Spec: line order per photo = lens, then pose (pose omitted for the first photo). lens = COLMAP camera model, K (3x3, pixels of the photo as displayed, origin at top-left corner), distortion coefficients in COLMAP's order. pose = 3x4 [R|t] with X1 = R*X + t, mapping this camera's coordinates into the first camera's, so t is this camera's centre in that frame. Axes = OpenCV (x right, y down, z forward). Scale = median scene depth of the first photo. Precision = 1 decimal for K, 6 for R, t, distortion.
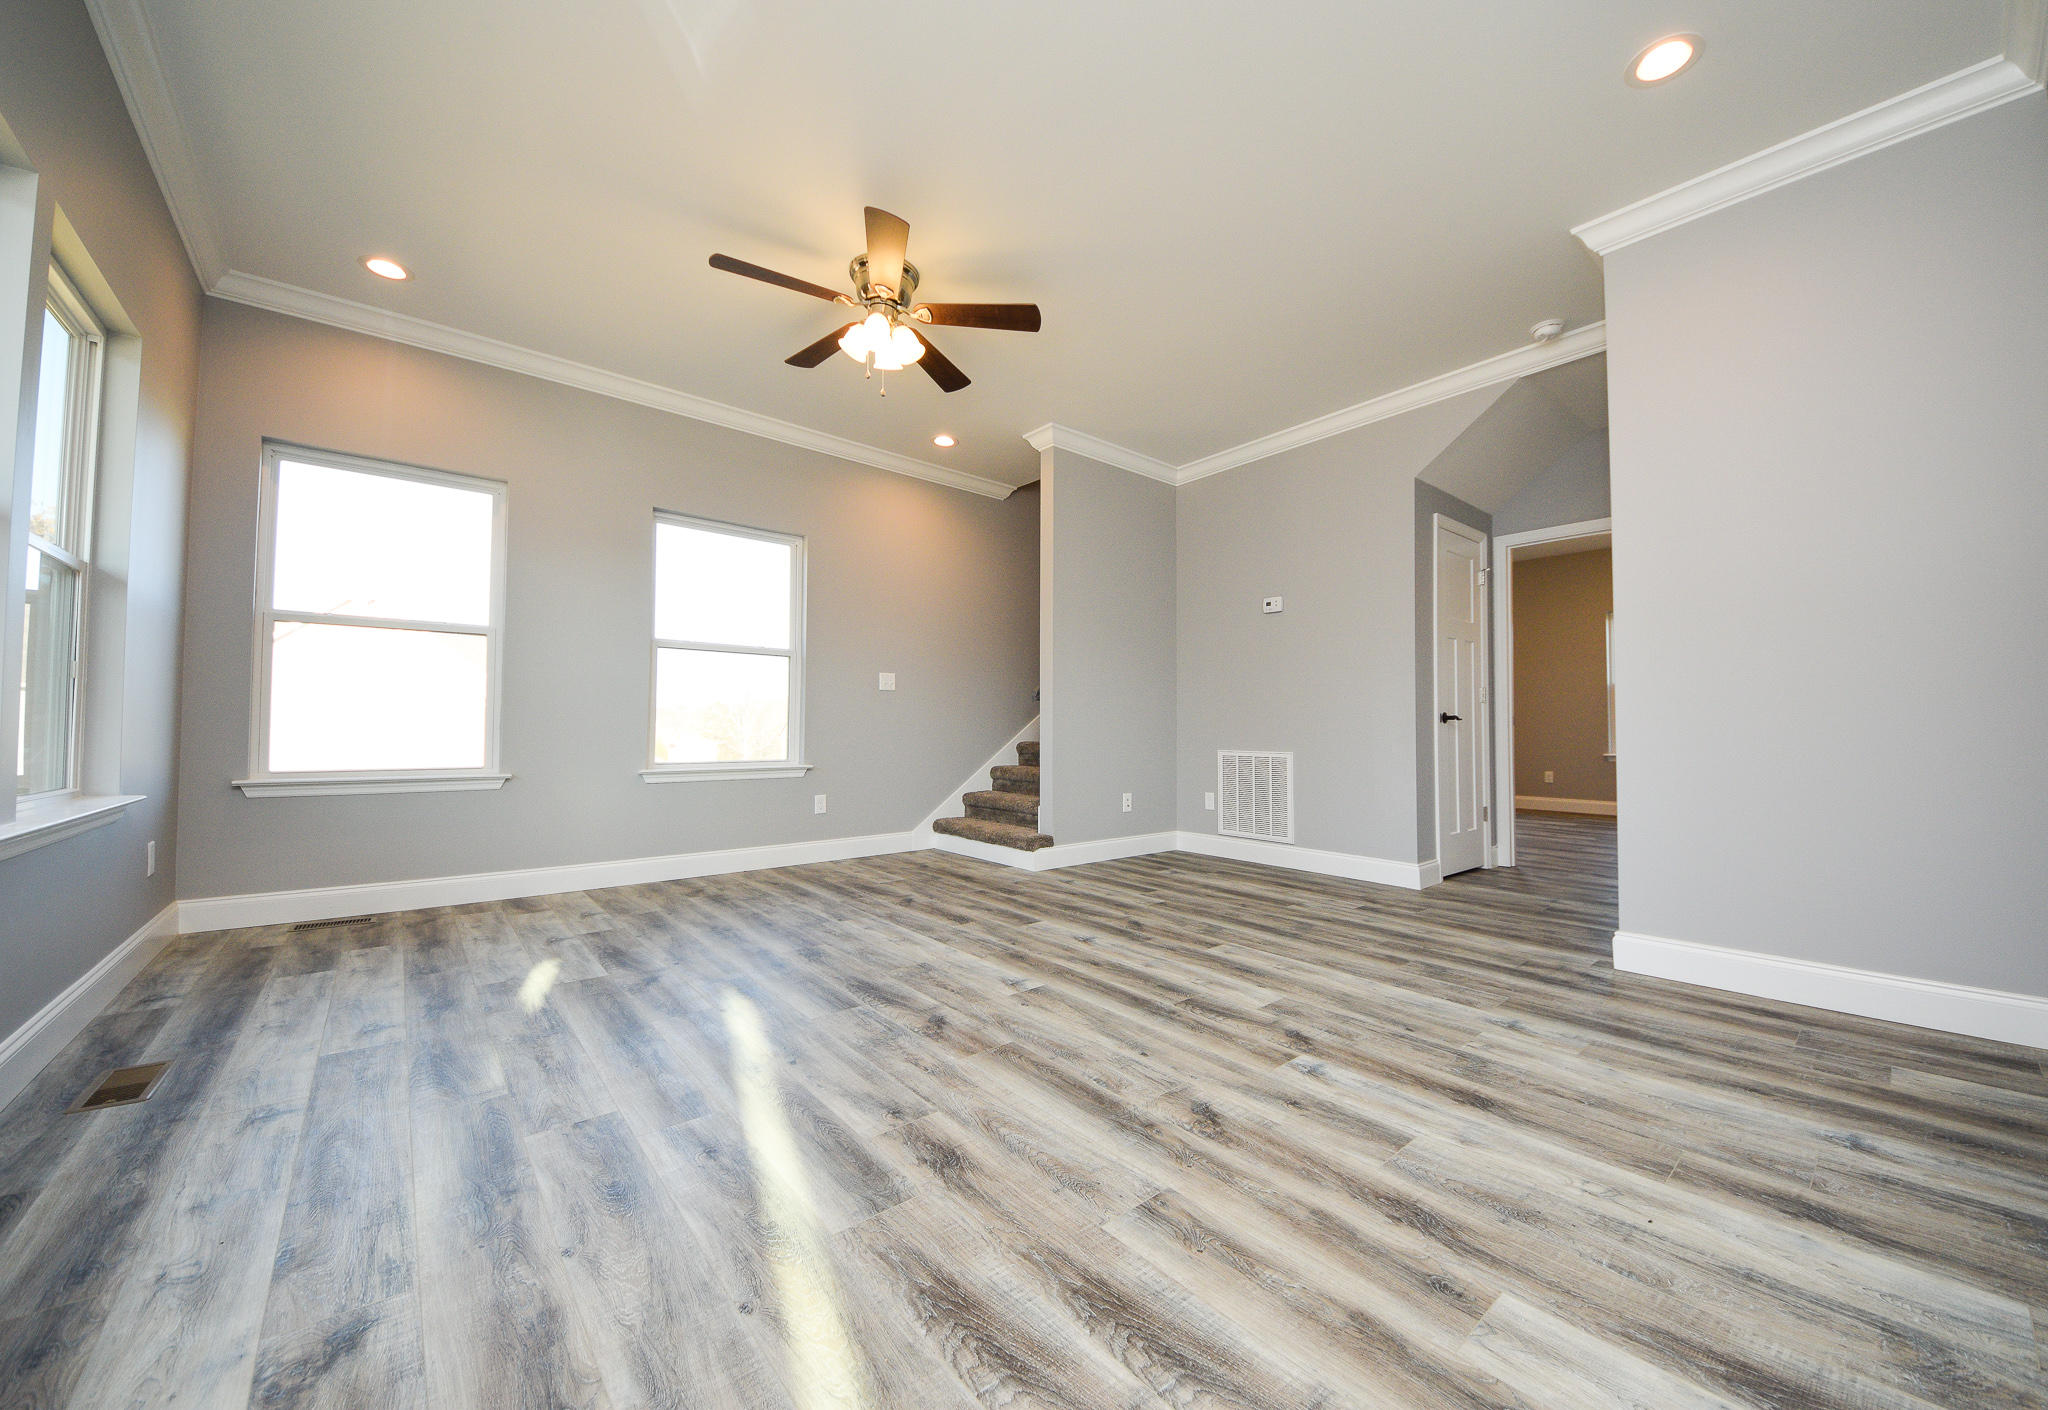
lens RADIAL K [[748.7, 0, 1049.2], [0, 748.7, 704.3], [0, 0, 1]] dist [0.056983, -0.028292]
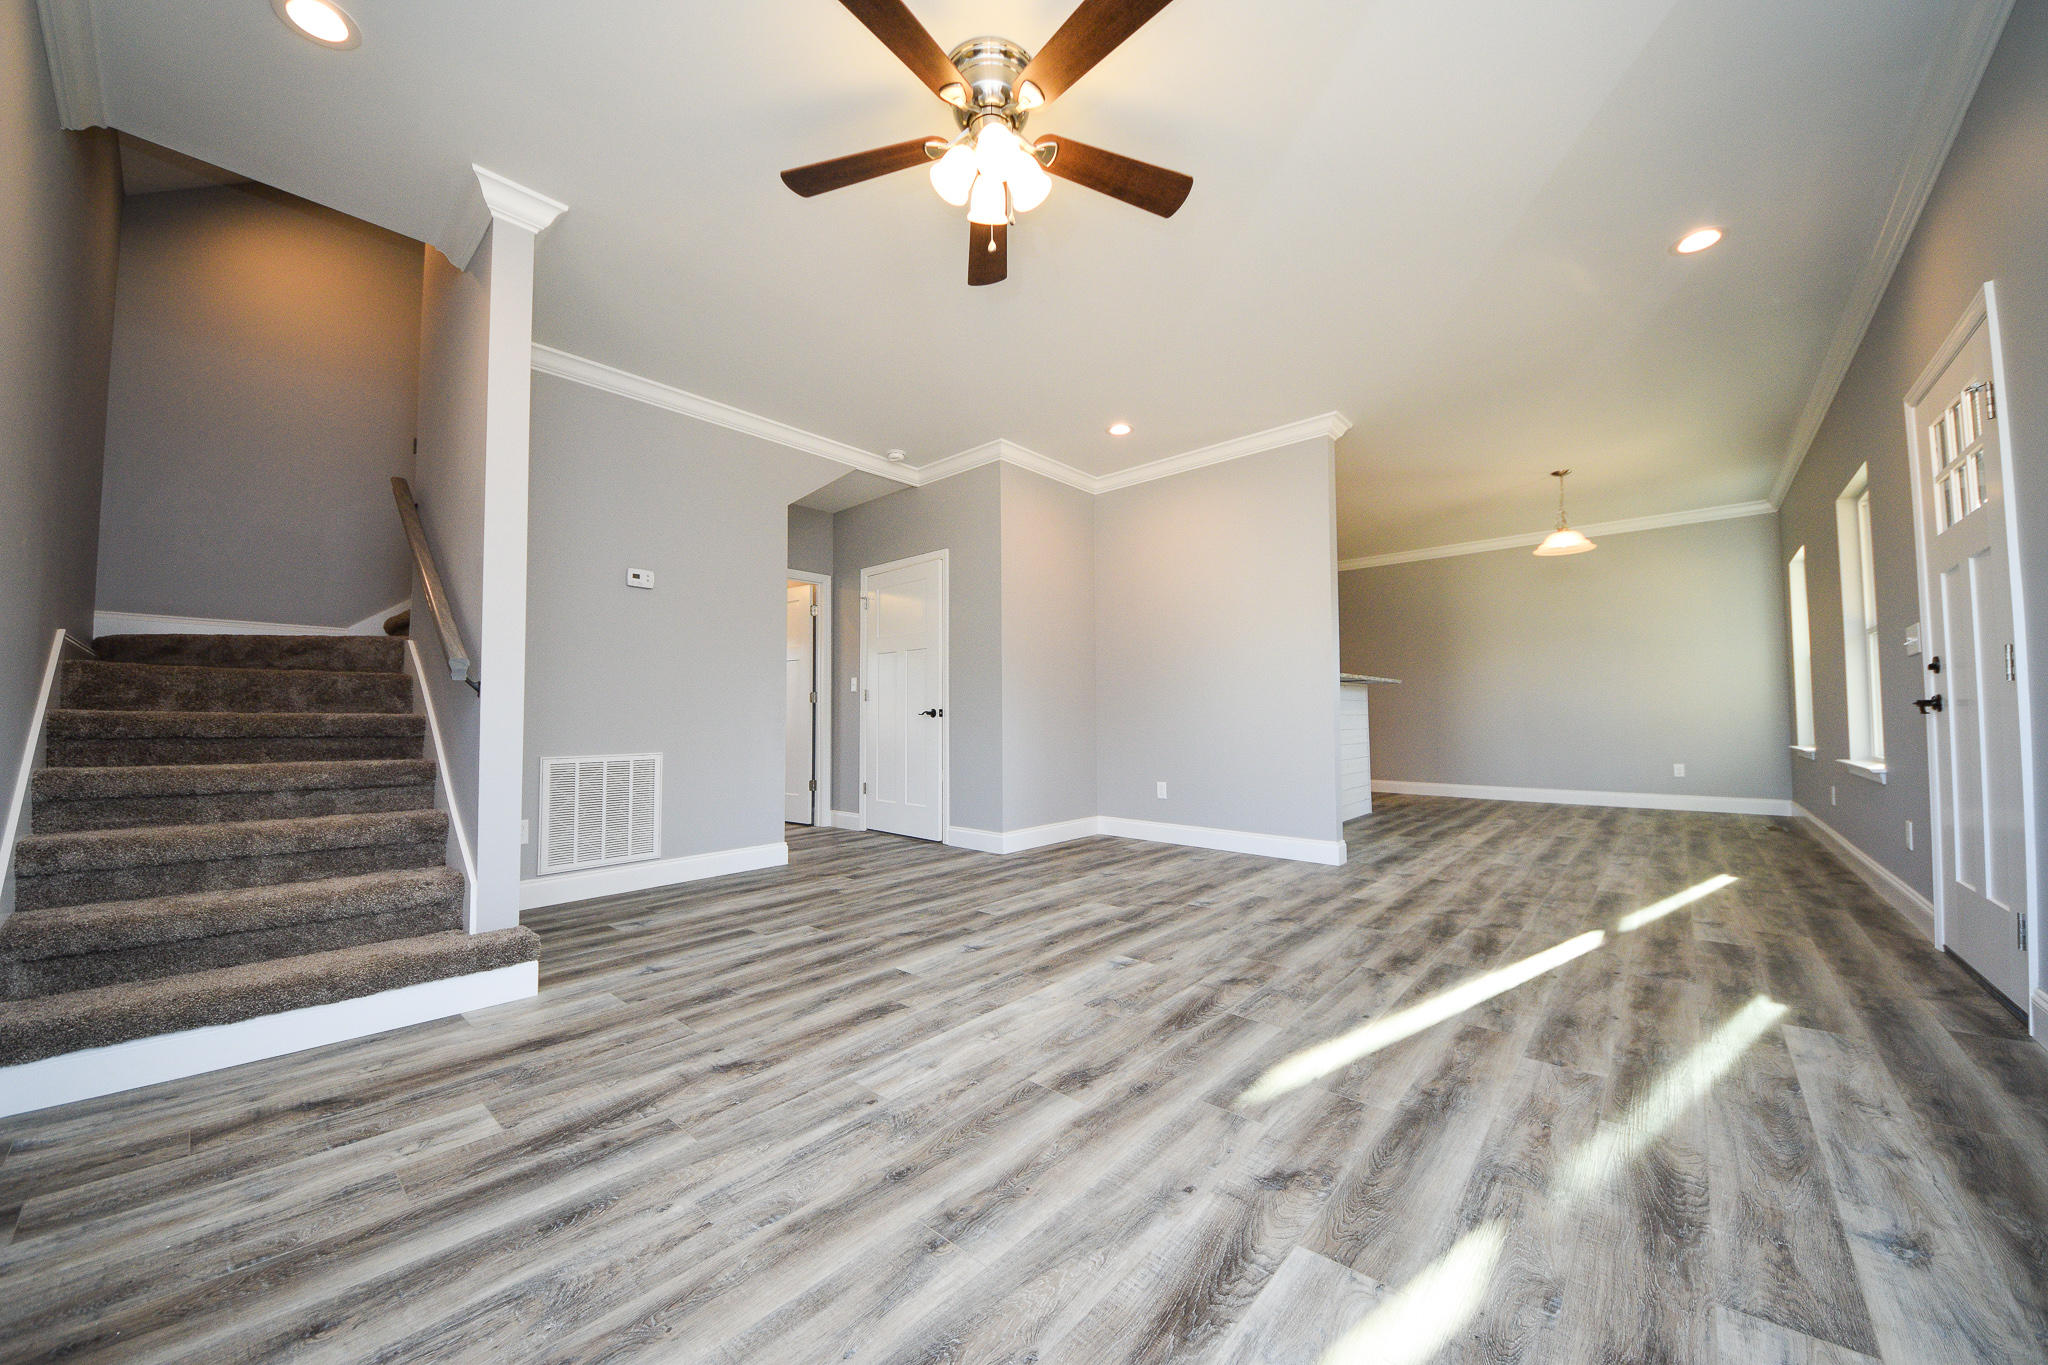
lens RADIAL K [[724.5, 0, 1024.0], [0, 724.5, 682.5], [0, 0, 1]] dist [0.029992, -0.017925]
pose [[-0.132234, 0.043547, 0.990261, -1.160186], [-0.026085, 0.998536, -0.047394, 0.023609], [-0.990875, -0.032098, -0.130904, 1.397337]]
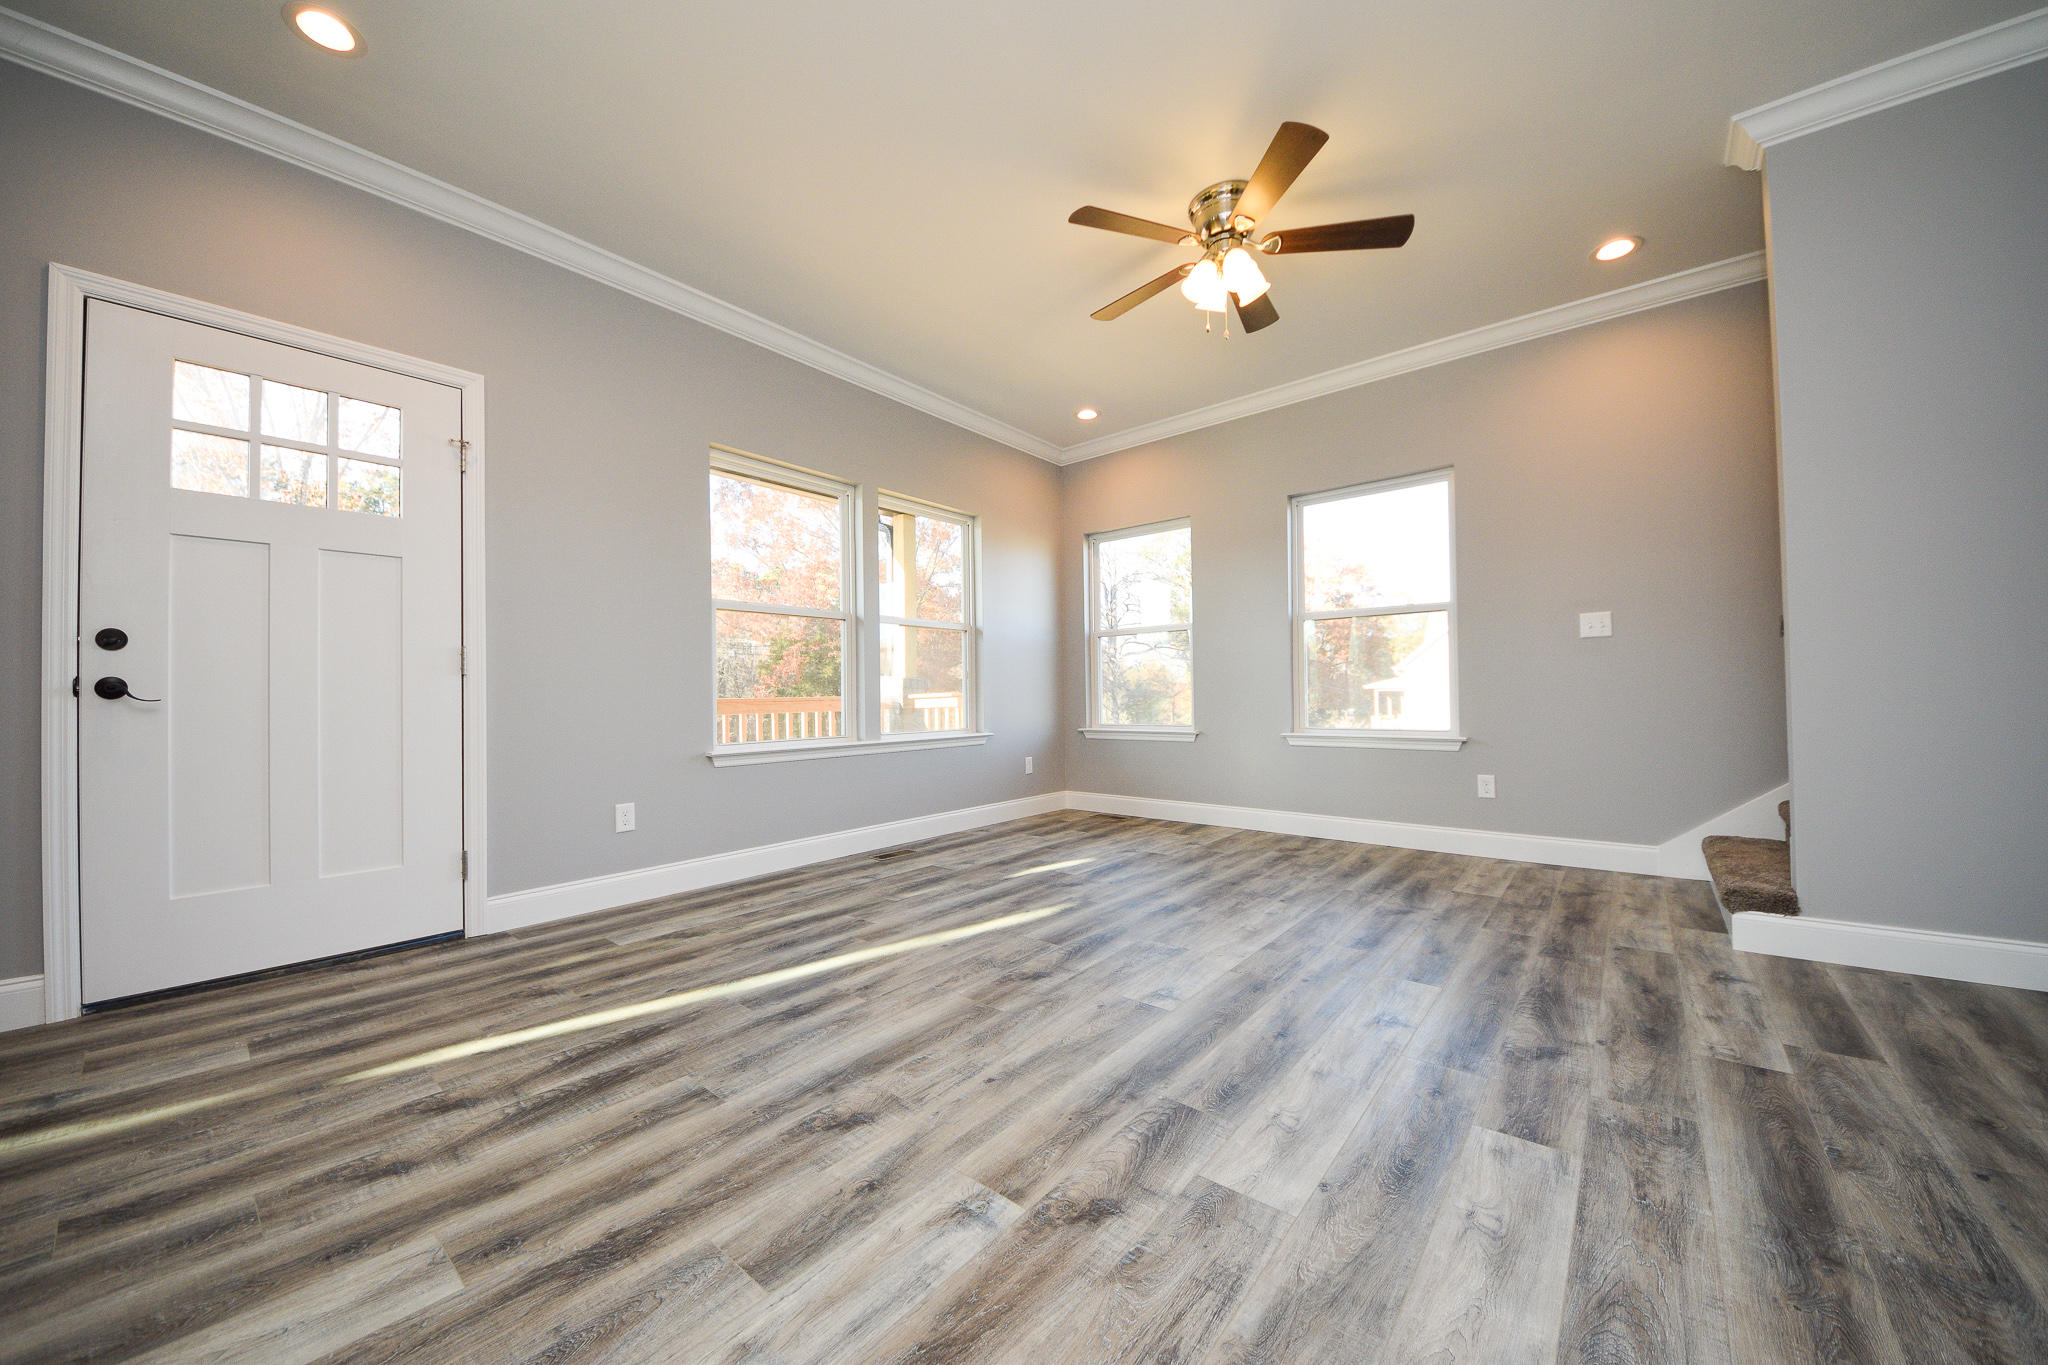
lens RADIAL K [[724.5, 0, 1024.0], [0, 724.5, 682.5], [0, 0, 1]] dist [0.029992, -0.017925]
pose [[0.165094, -0.027948, -0.985882, 0.816235], [0.047144, 0.998679, -0.020416, 0.027795], [0.985150, -0.043108, 0.166194, 0.786280]]
